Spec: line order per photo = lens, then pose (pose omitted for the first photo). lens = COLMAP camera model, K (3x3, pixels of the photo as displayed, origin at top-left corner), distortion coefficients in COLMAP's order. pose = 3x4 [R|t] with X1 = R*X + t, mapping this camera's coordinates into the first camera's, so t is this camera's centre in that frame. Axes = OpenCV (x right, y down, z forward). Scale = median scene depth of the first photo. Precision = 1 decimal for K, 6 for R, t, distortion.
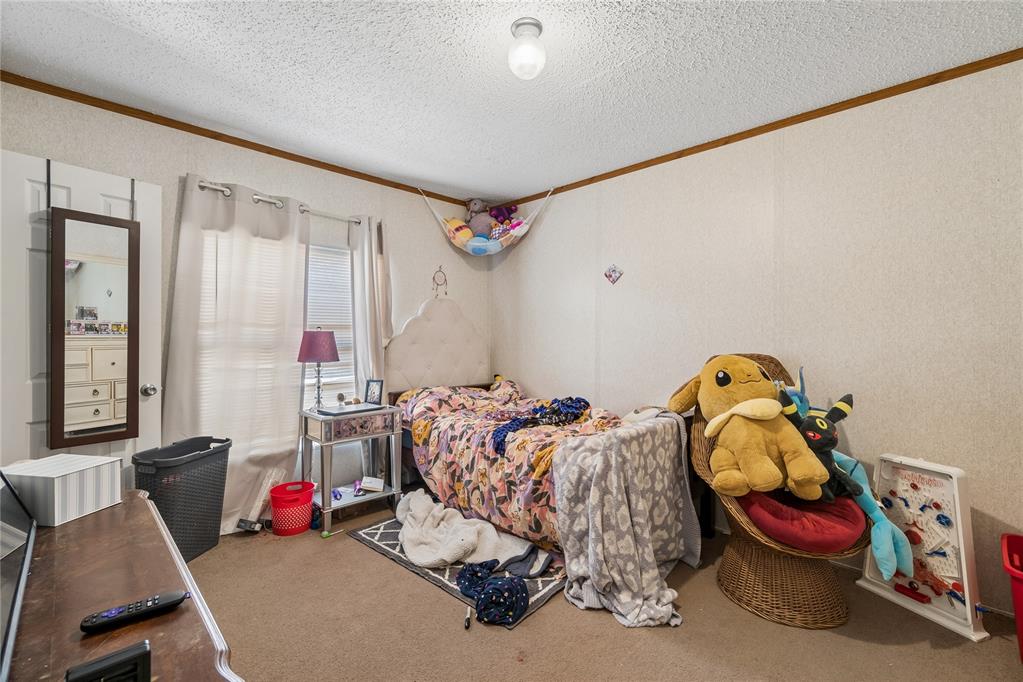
lens RADIAL K [[442.0, 0, 514.7], [0, 442.0, 339.0], [0, 0, 1]] dist [-0.003051, 0.002015]
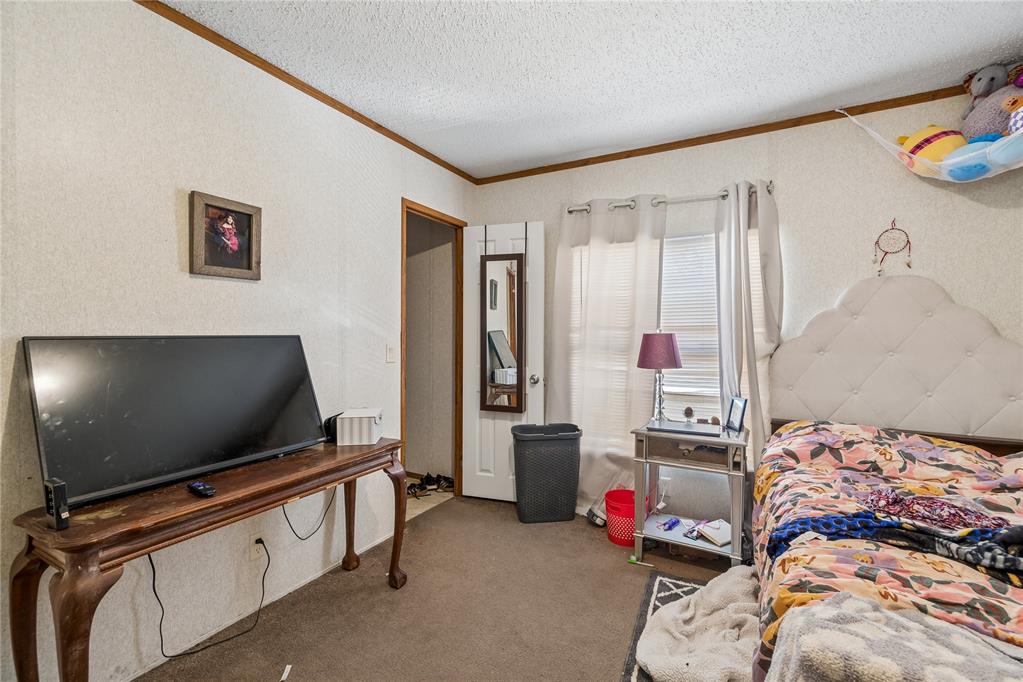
lens RADIAL K [[442.0, 0, 515.4], [0, 442.0, 335.9], [0, 0, 1]] dist [-0.003051, 0.002015]
pose [[0.276848, 0.002153, -0.960911, 0.345833], [-0.008374, 0.999965, -0.000172, -0.010501], [0.960877, 0.008095, 0.276856, 0.483565]]
